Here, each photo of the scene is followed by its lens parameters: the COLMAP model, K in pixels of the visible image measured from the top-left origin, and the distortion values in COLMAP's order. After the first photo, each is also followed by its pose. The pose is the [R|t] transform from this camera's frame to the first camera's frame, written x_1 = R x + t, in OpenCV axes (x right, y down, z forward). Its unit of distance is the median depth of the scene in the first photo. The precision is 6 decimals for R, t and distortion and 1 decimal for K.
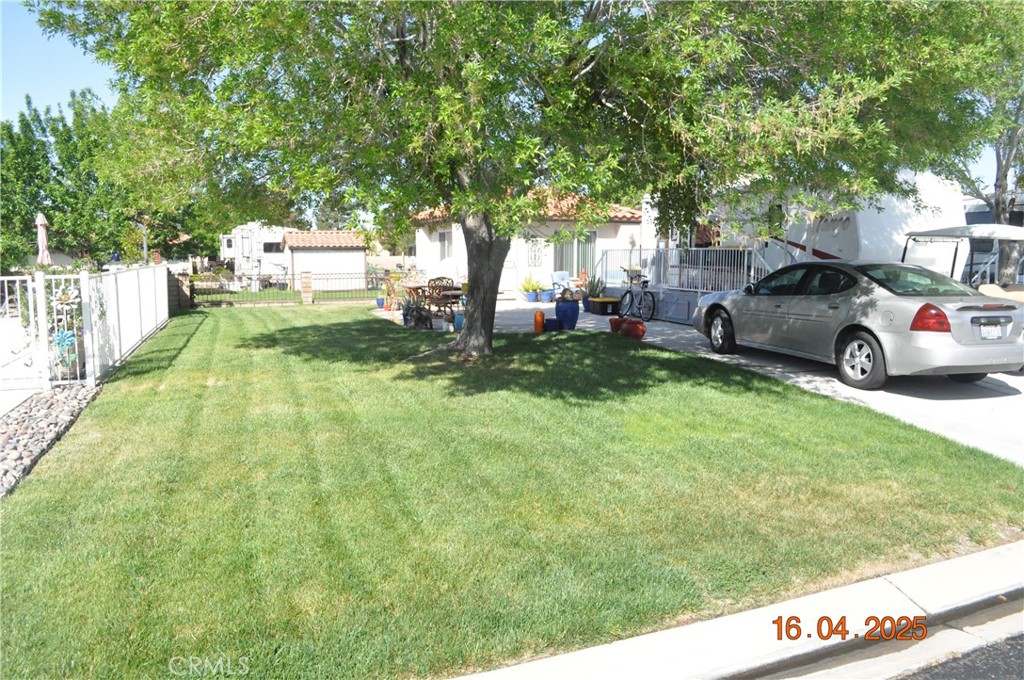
lens RADIAL K [[807.6, 0, 514.0], [0, 807.6, 356.6], [0, 0, 1]] dist [-0.082132, 0.009365]
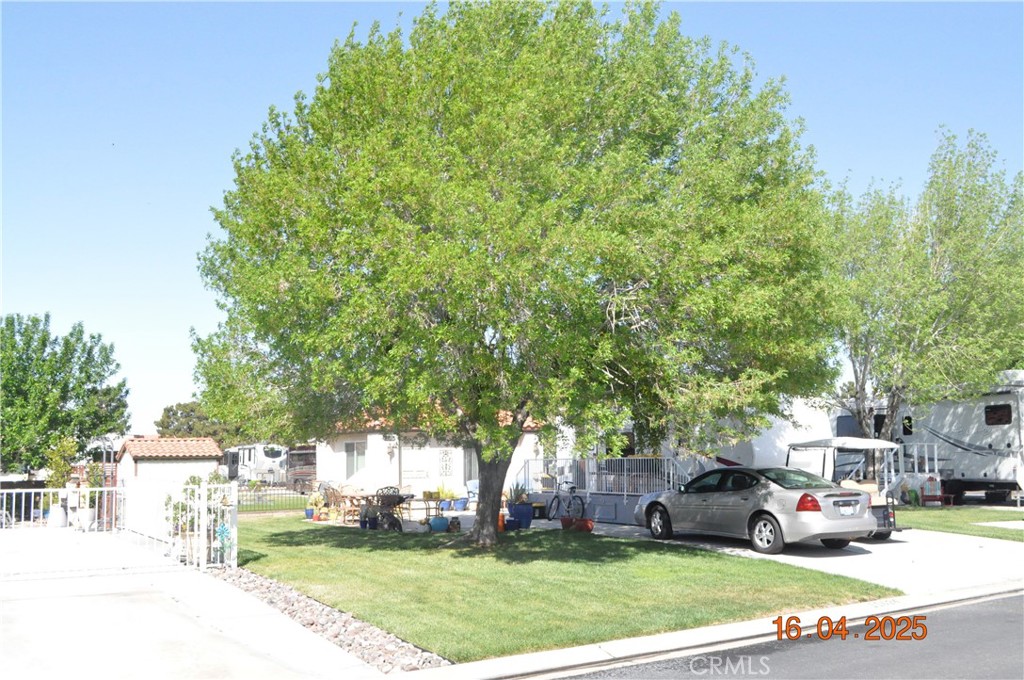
lens RADIAL K [[1027.3, 0, 512.0], [0, 1027.3, 340.0], [0, 0, 1]] dist [-0.051664, 0.005857]
pose [[0.980919, 0.009345, 0.194191, -0.299340], [0.037516, 0.970973, -0.236231, 0.064294], [-0.190762, 0.239008, 0.952095, -0.602777]]
